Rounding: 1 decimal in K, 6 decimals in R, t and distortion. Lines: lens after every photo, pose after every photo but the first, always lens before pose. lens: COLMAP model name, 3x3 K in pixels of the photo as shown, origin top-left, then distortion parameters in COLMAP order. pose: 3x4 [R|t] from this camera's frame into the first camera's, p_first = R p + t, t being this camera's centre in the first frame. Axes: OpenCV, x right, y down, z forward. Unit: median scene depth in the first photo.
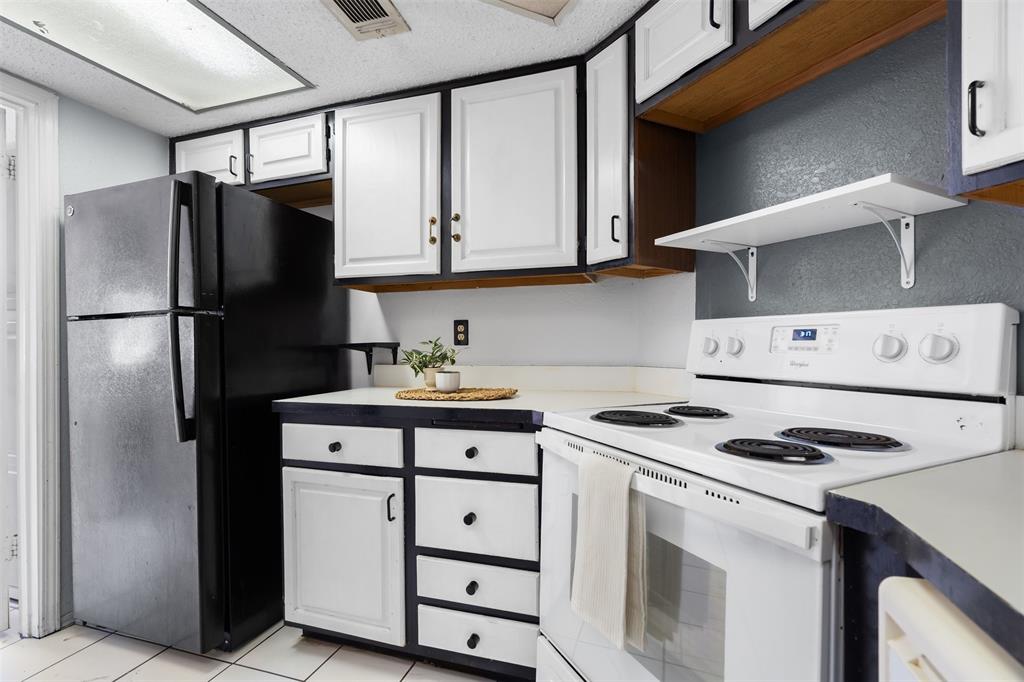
lens RADIAL K [[475.6, 0, 507.4], [0, 475.6, 346.3], [0, 0, 1]] dist [-0.000855, 0.002488]
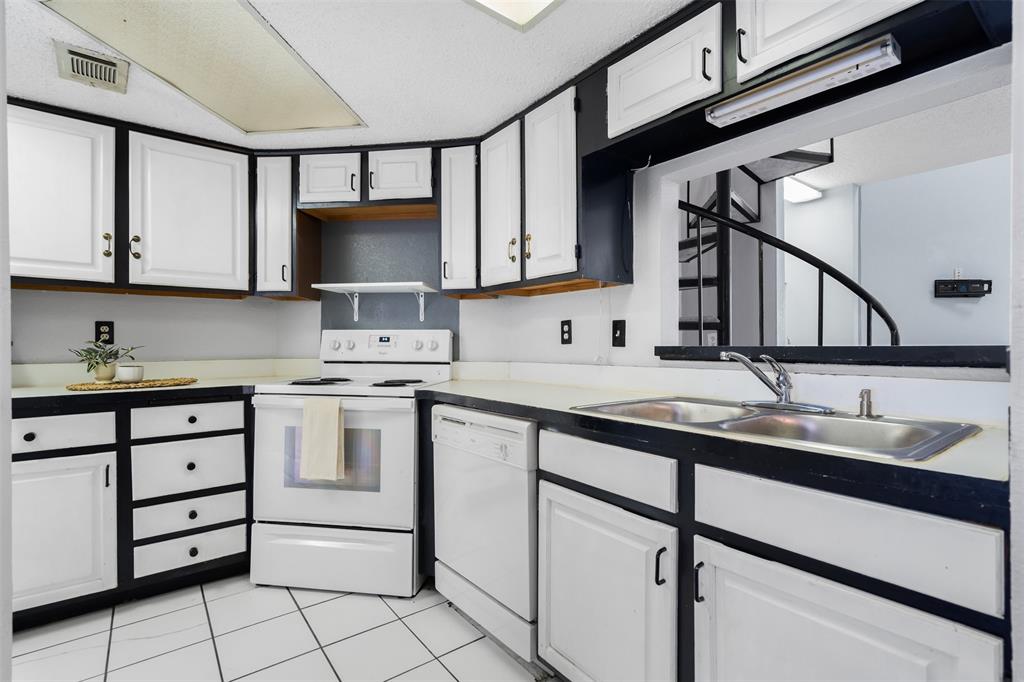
lens RADIAL K [[475.6, 0, 512.1], [0, 475.6, 343.5], [0, 0, 1]] dist [-0.000855, 0.002488]
pose [[0.567338, 0.003267, 0.823478, -0.658537], [0.001661, 0.999986, -0.005112, 0.004390], [-0.823483, 0.004268, 0.567324, -0.557693]]
